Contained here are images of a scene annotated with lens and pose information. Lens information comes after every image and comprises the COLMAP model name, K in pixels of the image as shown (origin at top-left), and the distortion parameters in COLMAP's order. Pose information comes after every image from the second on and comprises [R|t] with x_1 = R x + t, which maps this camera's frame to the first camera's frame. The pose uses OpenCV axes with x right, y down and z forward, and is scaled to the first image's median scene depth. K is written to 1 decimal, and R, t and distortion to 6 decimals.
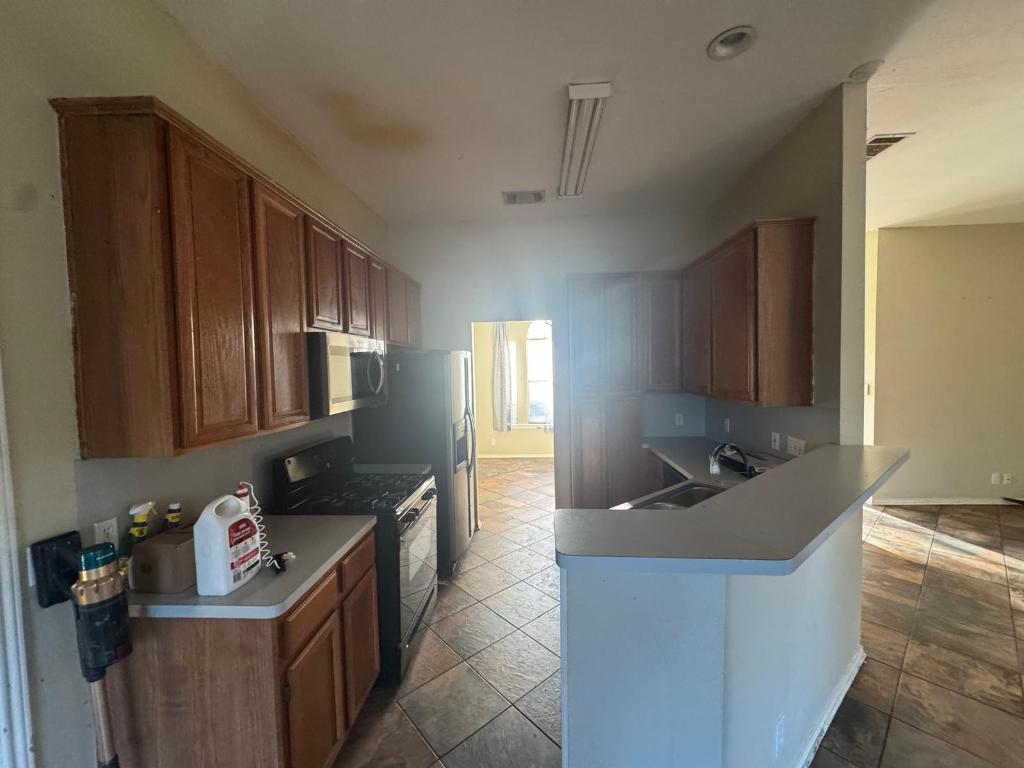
lens RADIAL K [[404.7, 0, 510.7], [0, 404.7, 386.3], [0, 0, 1]] dist [-0.002969, -0.000387]
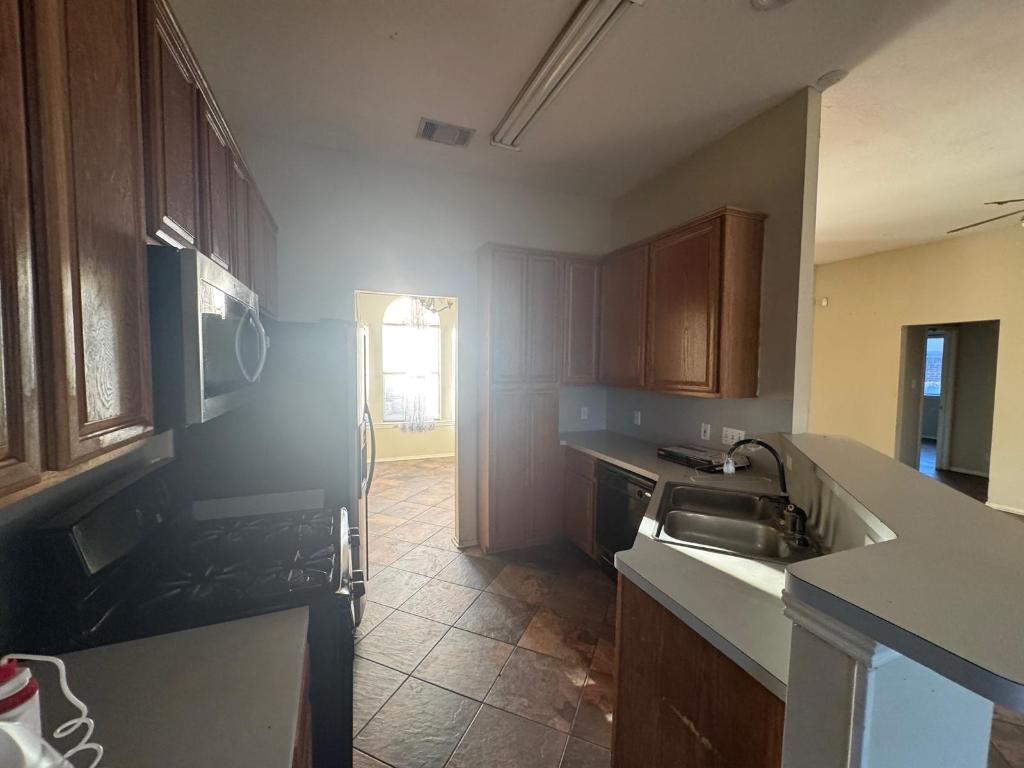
lens RADIAL K [[404.7, 0, 510.7], [0, 404.7, 386.3], [0, 0, 1]] dist [-0.002969, -0.000387]
pose [[0.899333, 0.004332, 0.437243, -0.229061], [-0.009320, 0.999914, 0.009264, 0.013709], [-0.437165, -0.012407, 0.899296, 0.282971]]
